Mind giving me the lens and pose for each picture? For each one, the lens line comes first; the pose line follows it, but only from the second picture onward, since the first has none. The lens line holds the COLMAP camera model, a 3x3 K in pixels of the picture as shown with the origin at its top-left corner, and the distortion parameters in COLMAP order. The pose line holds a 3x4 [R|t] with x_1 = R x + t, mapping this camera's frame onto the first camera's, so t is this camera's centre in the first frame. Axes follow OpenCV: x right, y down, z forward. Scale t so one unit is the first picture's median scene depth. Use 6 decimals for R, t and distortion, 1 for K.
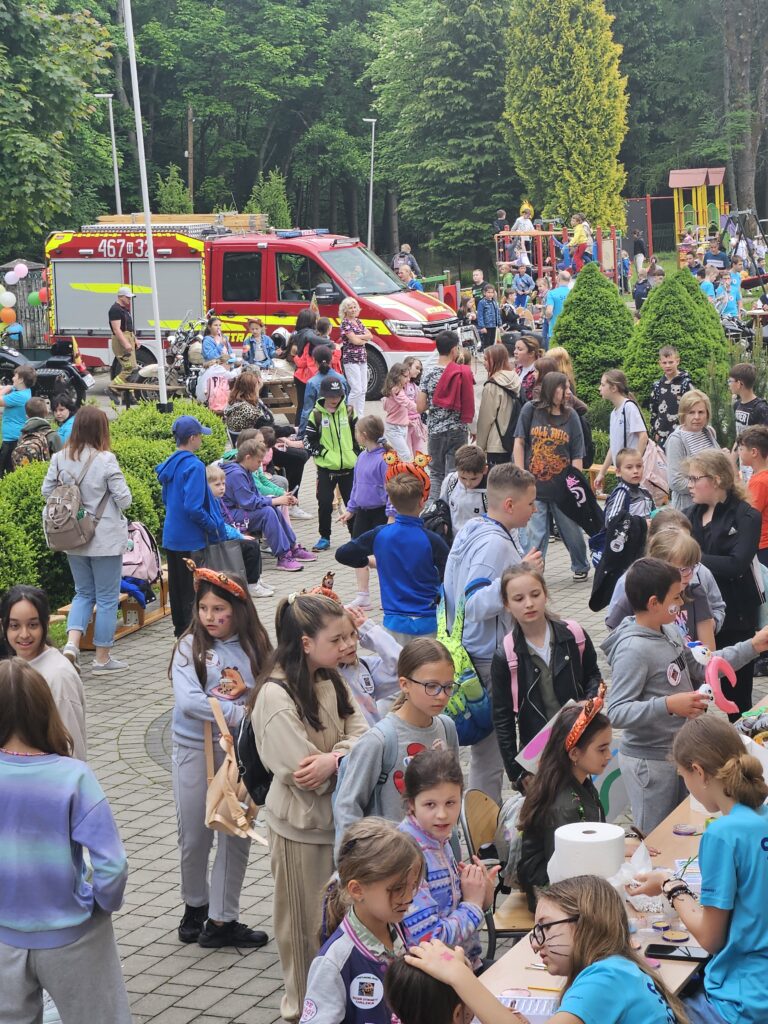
lens RADIAL K [[2183.0, 0, 384.0], [0, 2183.0, 512.0], [0, 0, 1]] dist [-0.634603, 5.766510]
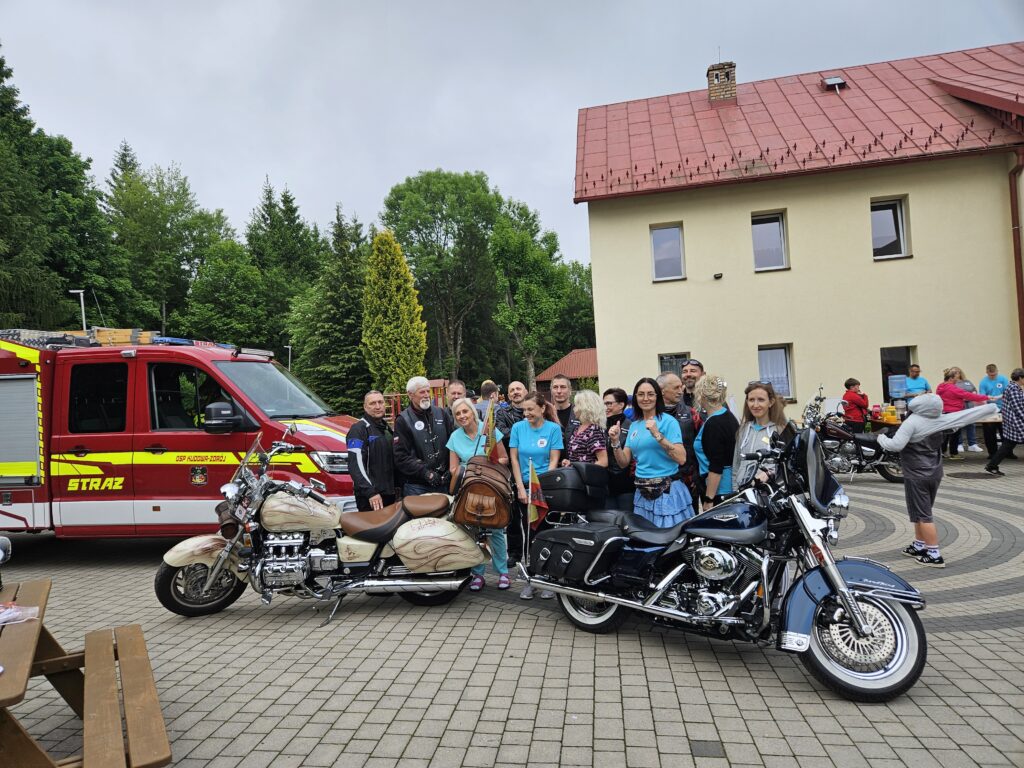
lens RADIAL K [[677.1, 0, 506.5], [0, 677.1, 396.0], [0, 0, 1]] dist [0.059933, -0.048326]
pose [[0.954306, -0.014301, 0.298489, -0.002637], [0.062942, 0.986066, -0.153988, -0.038023], [-0.292127, 0.165740, 0.941909, 0.430368]]
